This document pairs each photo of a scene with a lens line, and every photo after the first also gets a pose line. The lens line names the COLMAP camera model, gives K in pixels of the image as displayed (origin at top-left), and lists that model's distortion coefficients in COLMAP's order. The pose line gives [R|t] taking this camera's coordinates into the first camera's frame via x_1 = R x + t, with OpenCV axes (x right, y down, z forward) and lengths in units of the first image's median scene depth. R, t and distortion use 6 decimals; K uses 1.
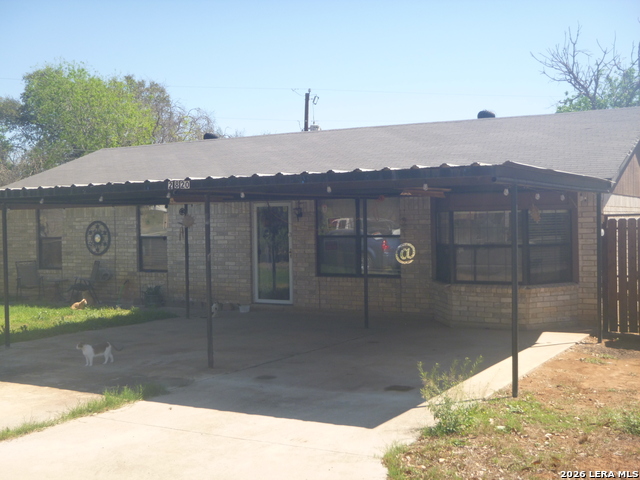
lens RADIAL K [[815.4, 0, 320.0], [0, 815.4, 240.0], [0, 0, 1]] dist [-0.111519, 0.033869]
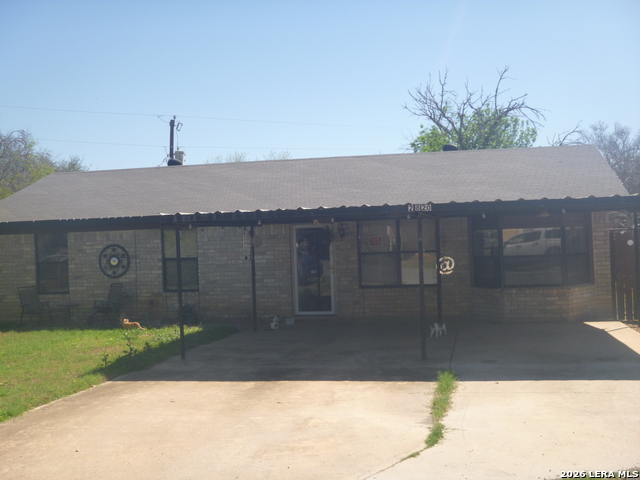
lens RADIAL K [[815.4, 0, 320.0], [0, 815.4, 240.0], [0, 0, 1]] dist [-0.111519, 0.033869]
pose [[0.943941, -0.016870, 0.329683, -0.387593], [0.026555, 0.999337, -0.024895, 0.003484], [-0.329045, 0.032254, 0.943763, -0.051255]]
